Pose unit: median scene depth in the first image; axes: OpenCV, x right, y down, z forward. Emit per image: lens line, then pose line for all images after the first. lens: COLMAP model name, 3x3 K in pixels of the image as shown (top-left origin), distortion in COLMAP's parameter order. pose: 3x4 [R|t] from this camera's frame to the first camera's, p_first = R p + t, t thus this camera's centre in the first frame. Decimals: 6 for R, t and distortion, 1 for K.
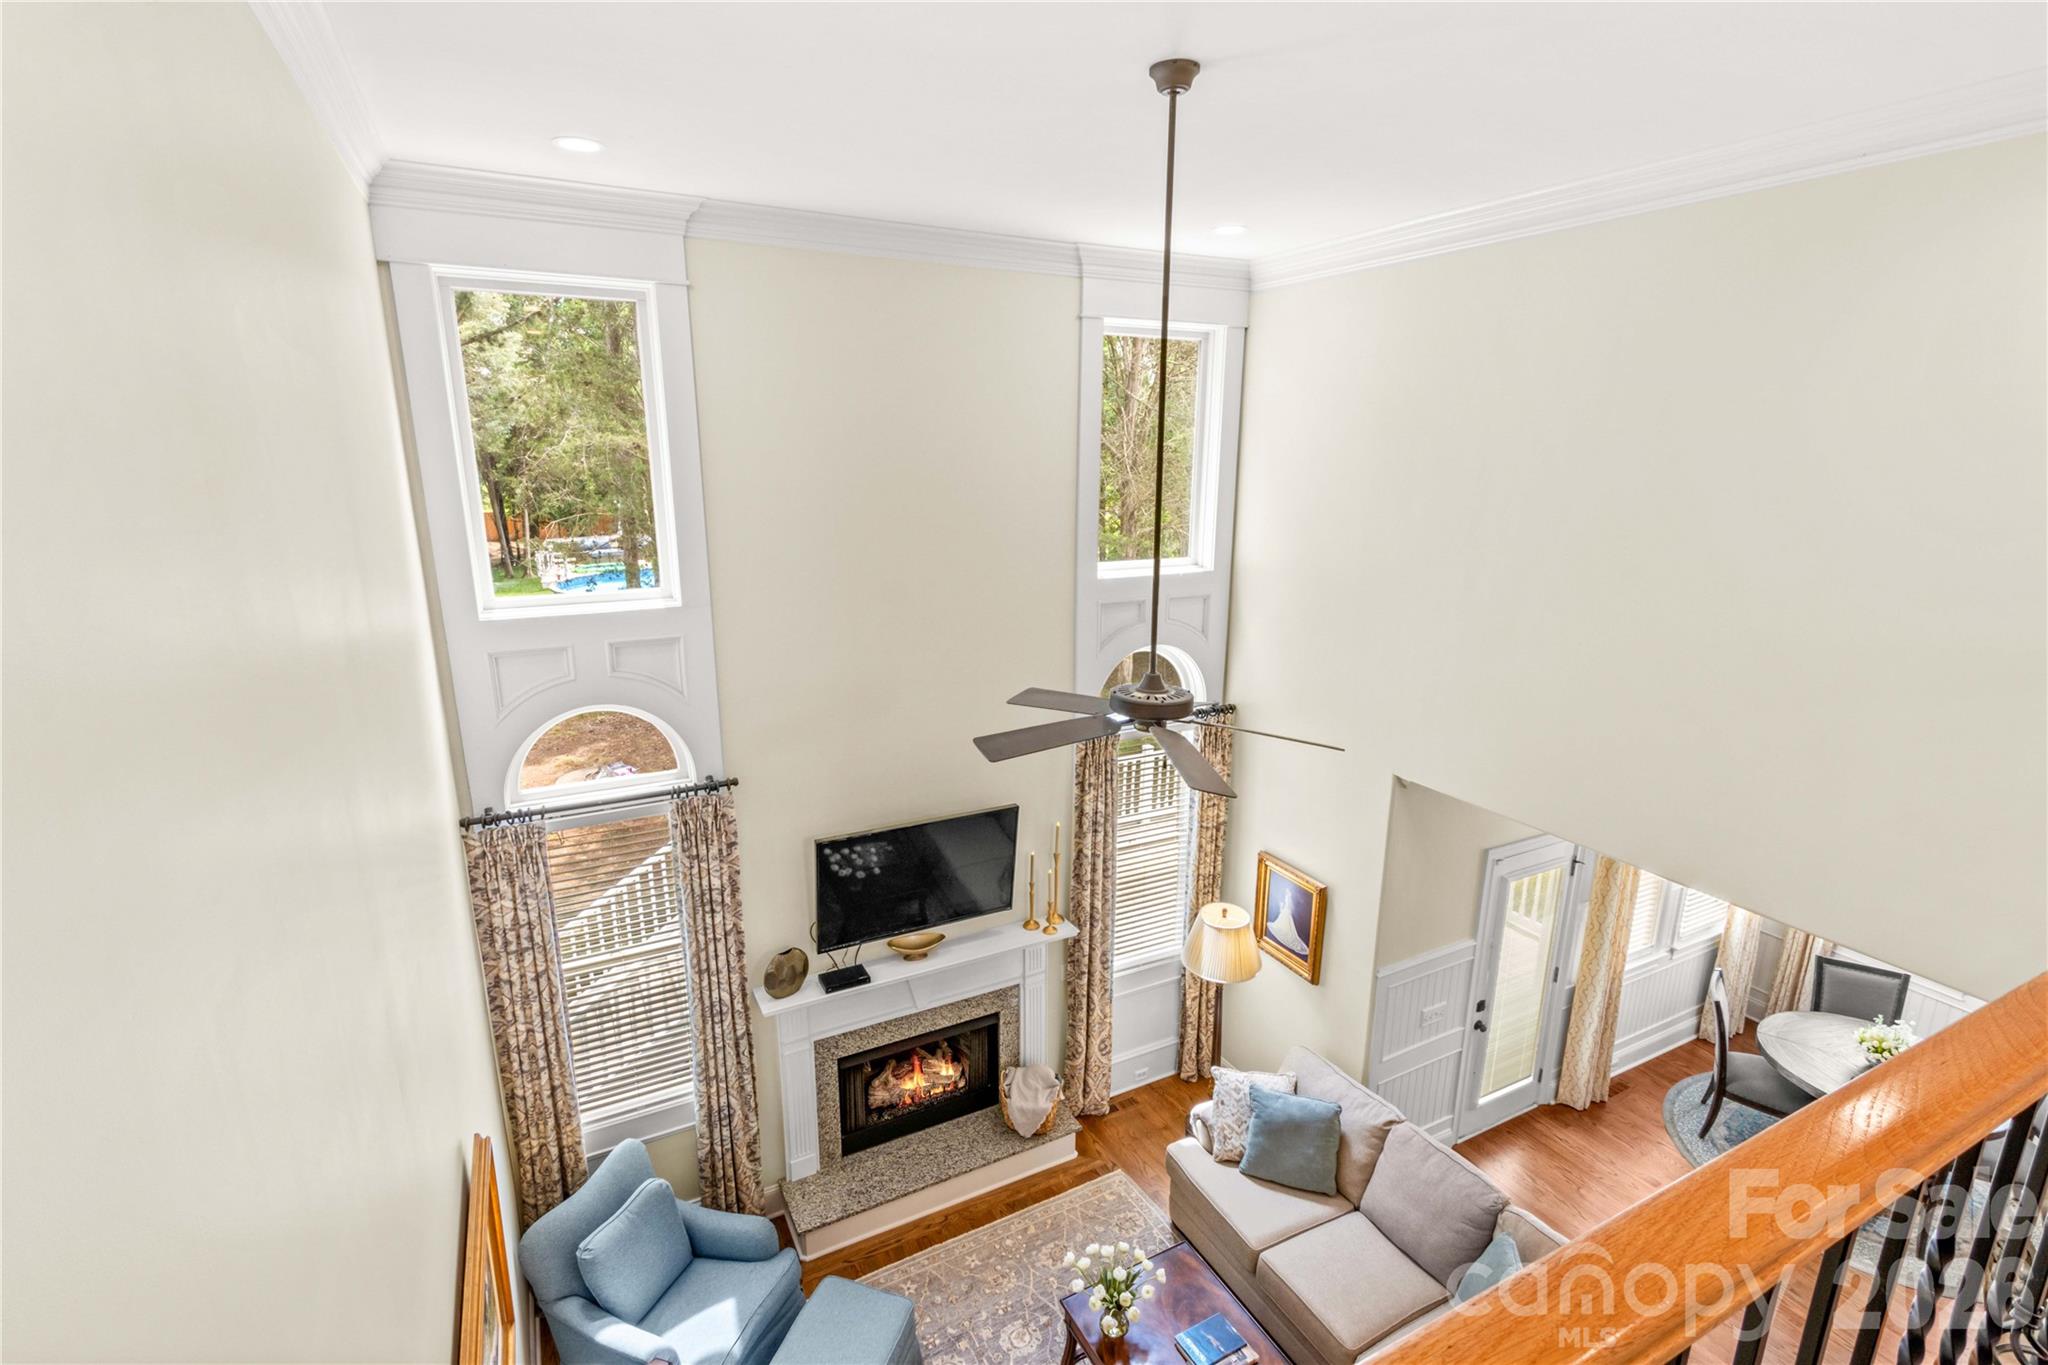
lens RADIAL K [[964.2, 0, 1022.4], [0, 964.2, 694.7], [0, 0, 1]] dist [0.009008, 0.000367]
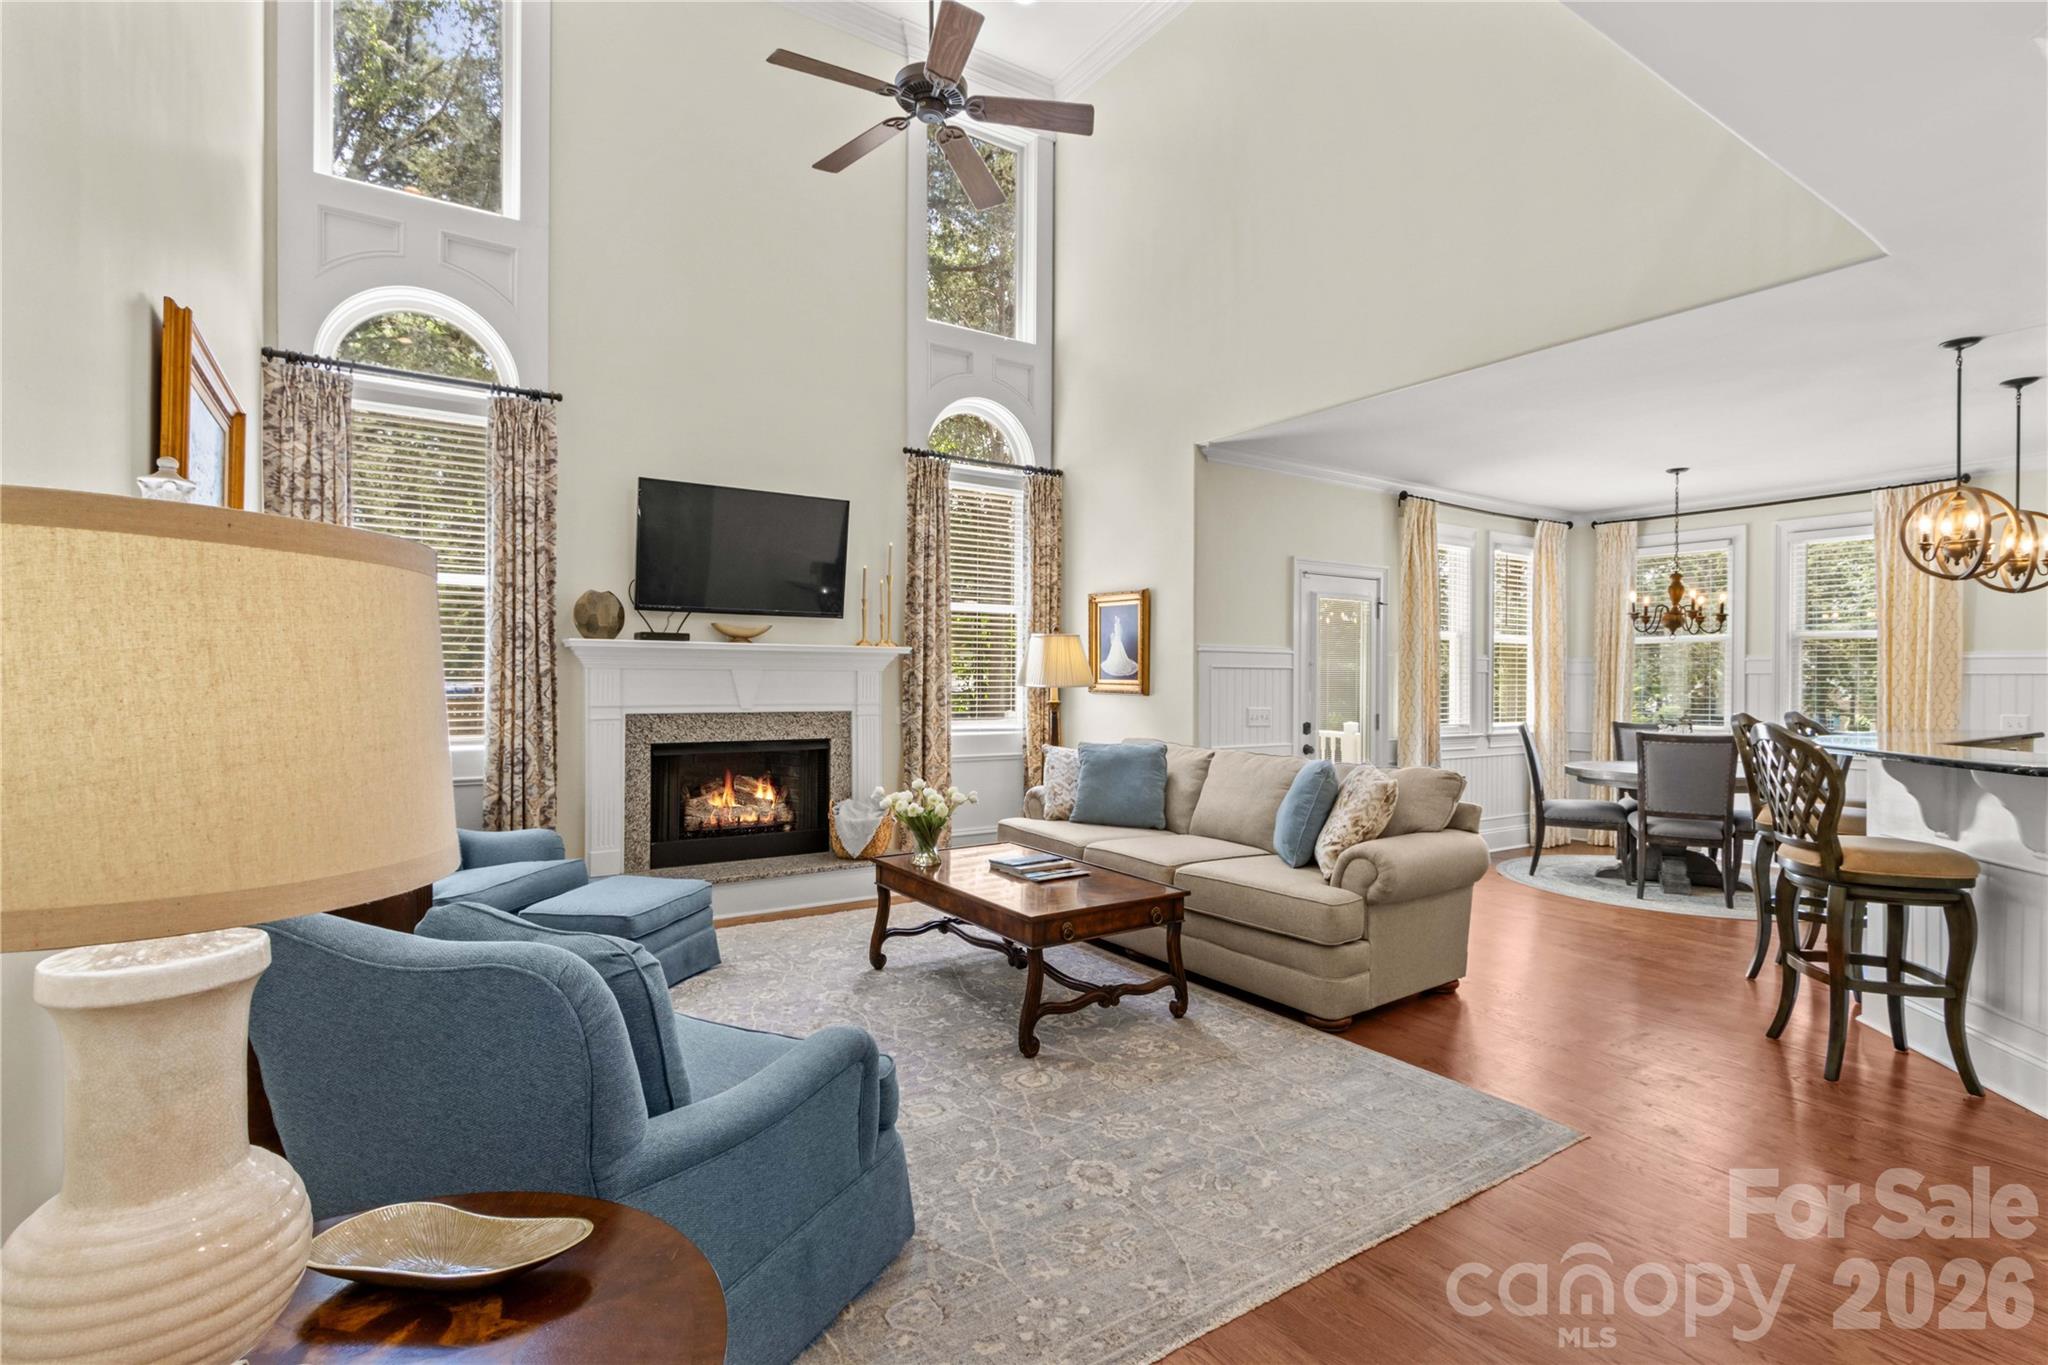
lens RADIAL K [[961.7, 0, 1016.2], [0, 961.7, 685.4], [0, 0, 1]] dist [0.005210, -0.000366]
pose [[0.994867, 0.000894, 0.101183, 0.068198], [0.023938, 0.969496, -0.243935, 0.547429], [-0.098314, 0.245105, 0.964499, 0.037964]]
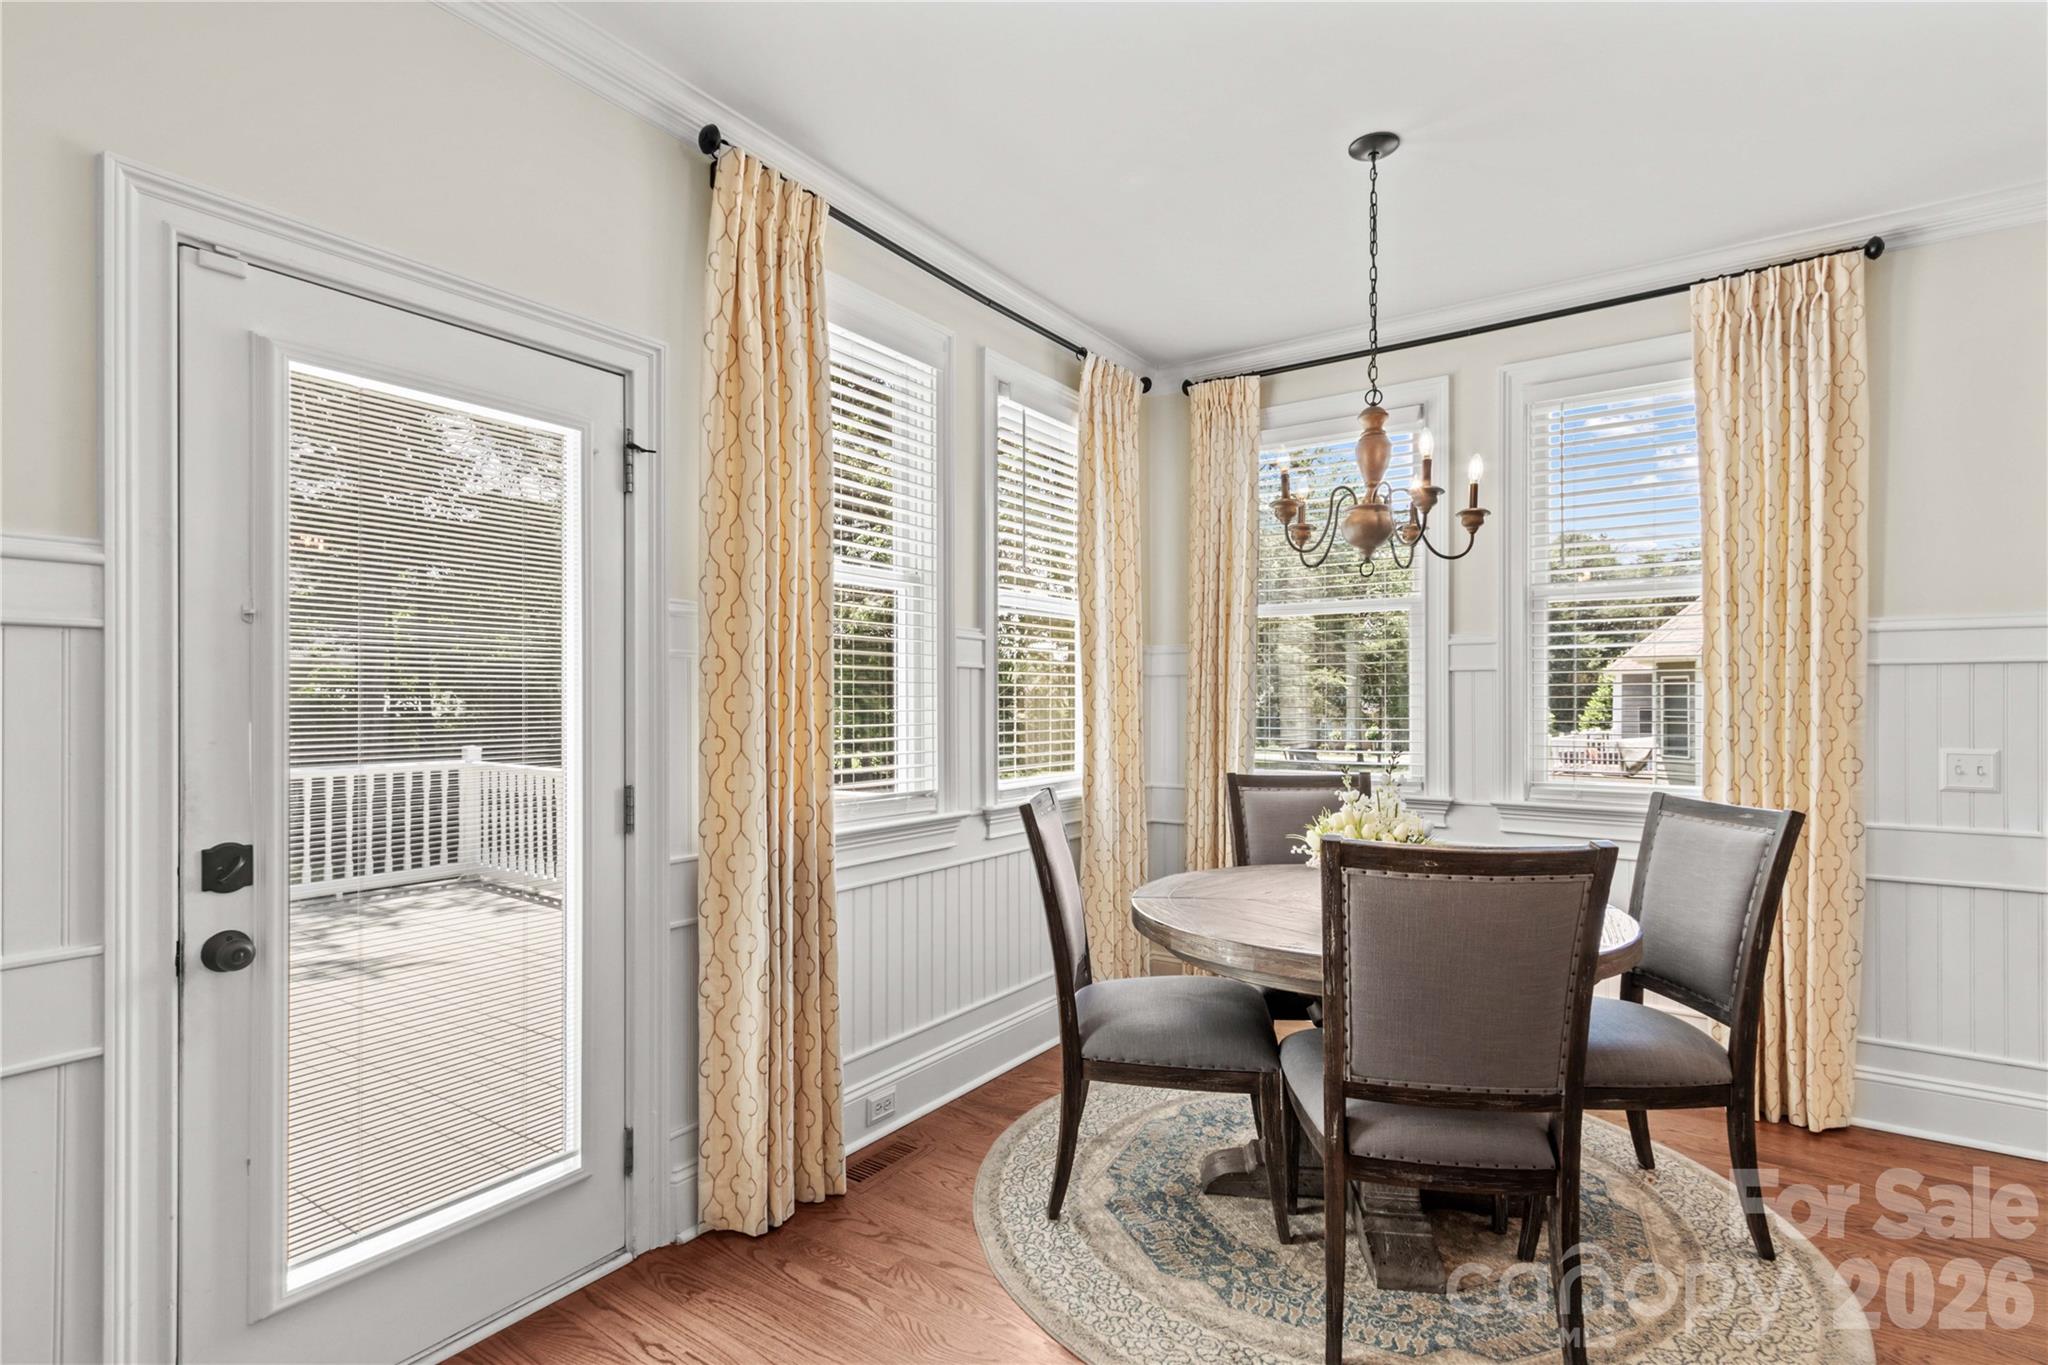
lens RADIAL K [[981.4, 0, 1023.2], [0, 981.4, 697.4], [0, 0, 1]] dist [0.010809, -0.000022]
pose [[0.885341, -0.004304, 0.464921, 0.570040], [0.121749, 0.967211, -0.222890, 0.382887], [-0.448718, 0.253937, 0.856836, 0.701455]]
